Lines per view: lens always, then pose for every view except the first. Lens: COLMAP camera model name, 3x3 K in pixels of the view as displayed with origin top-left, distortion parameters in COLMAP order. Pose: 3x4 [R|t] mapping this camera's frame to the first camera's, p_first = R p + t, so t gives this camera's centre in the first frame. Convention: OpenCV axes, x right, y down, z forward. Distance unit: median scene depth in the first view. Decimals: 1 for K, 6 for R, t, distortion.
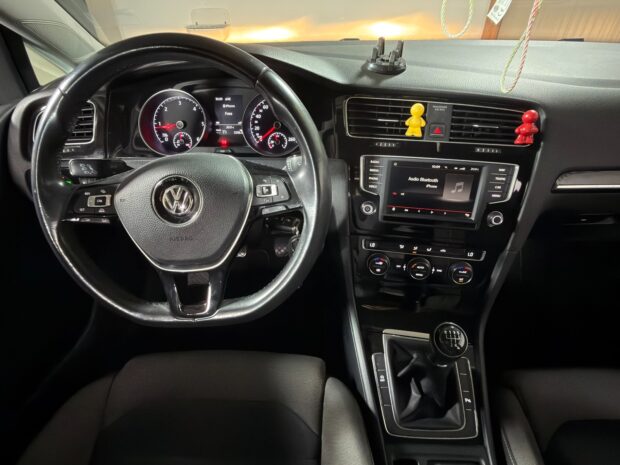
lens RADIAL K [[328.1, 0, 310.0], [0, 328.1, 232.5], [0, 0, 1]] dist [-0.004645, -0.000801]
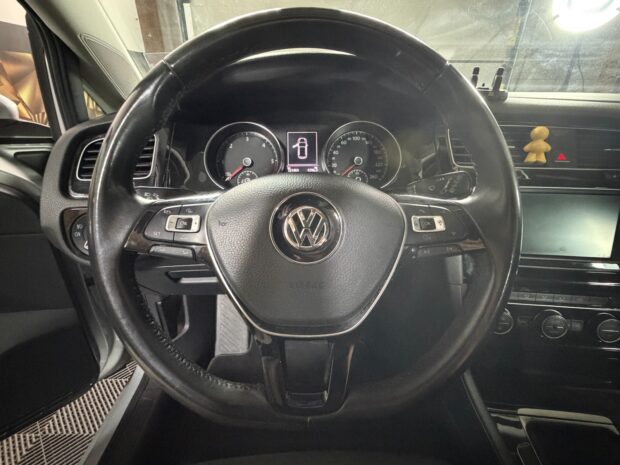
lens RADIAL K [[295.6, 0, 310.0], [0, 295.6, 232.5], [0, 0, 1]] dist [0.002077, 0.000397]
pose [[0.999004, -0.017909, 0.040861, -0.320936], [0.025803, 0.979104, -0.201716, 0.026903], [-0.036395, 0.202569, 0.978591, 0.306680]]
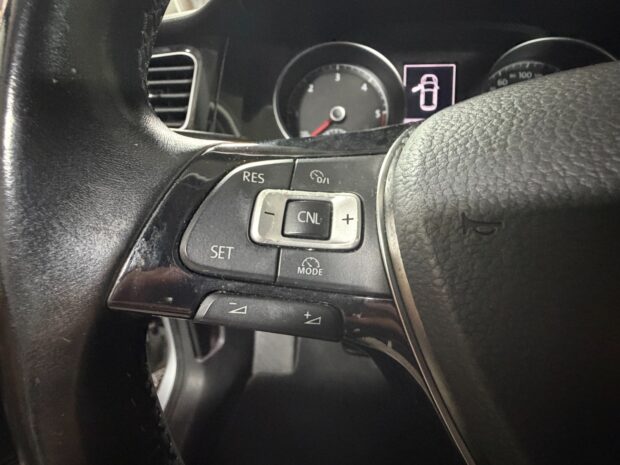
lens RADIAL K [[304.6, 0, 310.0], [0, 304.6, 232.5], [0, 0, 1]] dist [-0.001140, 0.000111]
pose [[0.998861, 0.018283, -0.044069, -0.506207], [-0.025566, 0.984969, -0.170829, -0.062329], [0.040283, 0.171761, 0.984315, 0.655543]]
